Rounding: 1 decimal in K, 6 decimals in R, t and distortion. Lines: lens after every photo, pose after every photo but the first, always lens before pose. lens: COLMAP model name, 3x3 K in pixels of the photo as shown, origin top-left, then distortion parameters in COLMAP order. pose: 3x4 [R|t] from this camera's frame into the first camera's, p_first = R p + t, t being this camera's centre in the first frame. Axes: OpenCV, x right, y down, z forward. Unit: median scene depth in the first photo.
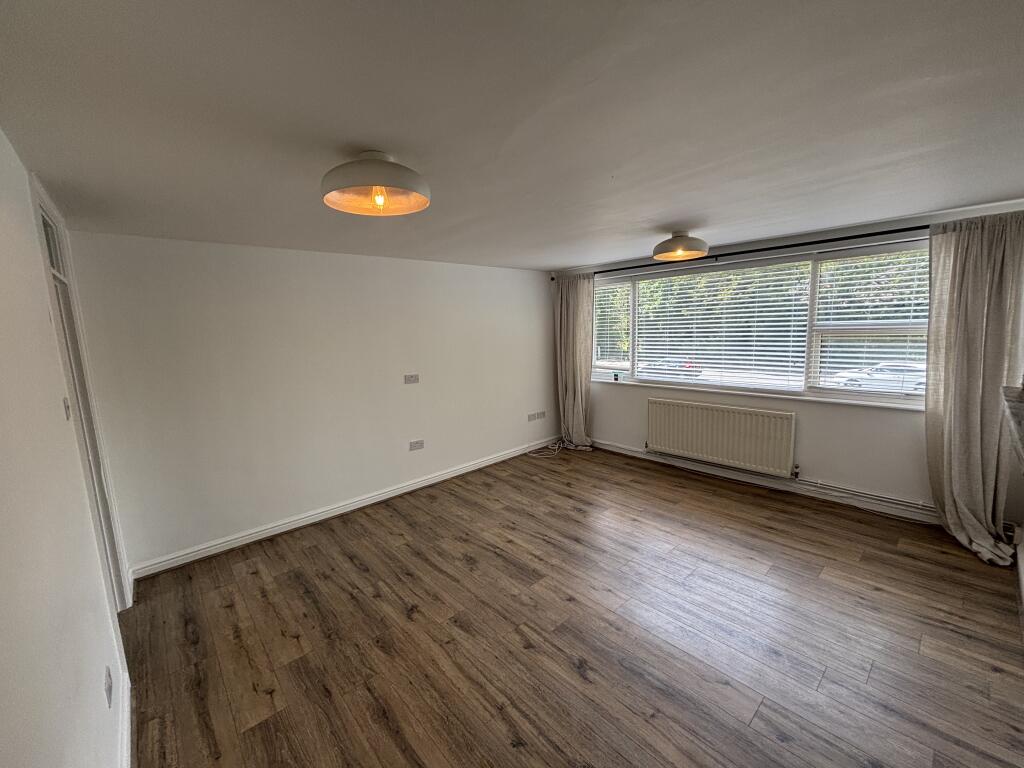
lens RADIAL K [[417.3, 0, 512.4], [0, 417.3, 382.3], [0, 0, 1]] dist [0.001010, -0.000223]
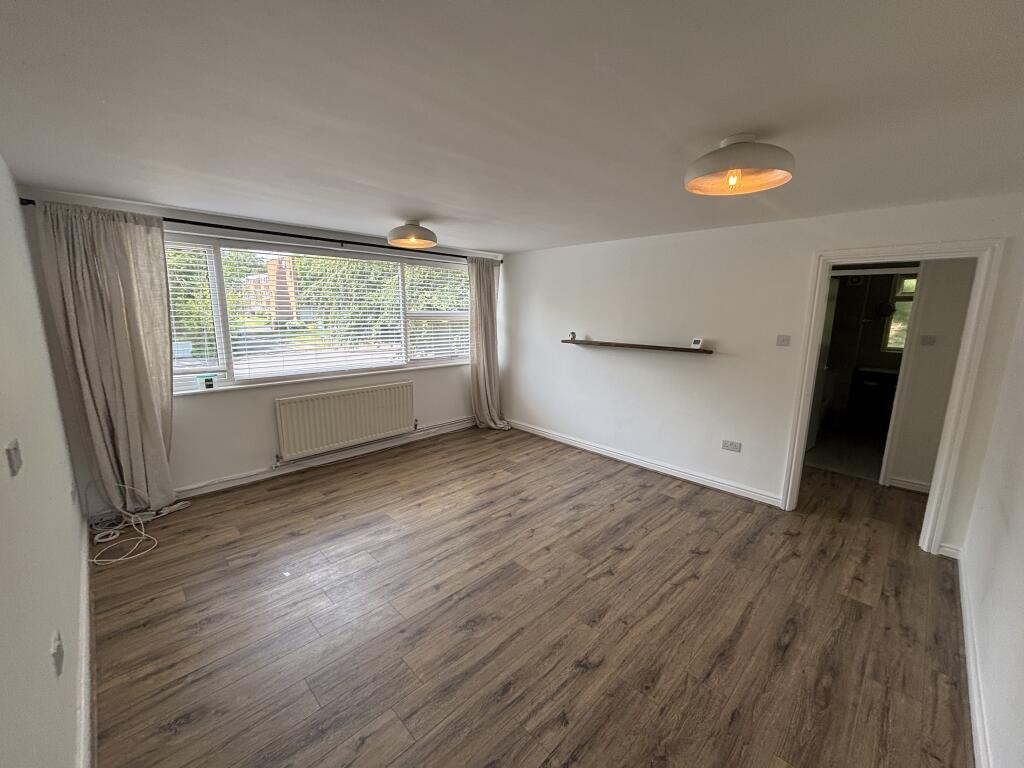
lens RADIAL K [[426.2, 0, 514.1], [0, 426.2, 351.8], [0, 0, 1]] dist [0.000727, 0.000267]
pose [[-0.047711, -0.068813, 0.996488, -0.710936], [0.132095, 0.988427, 0.074581, -0.073985], [-0.990088, 0.135190, -0.038069, 0.786239]]
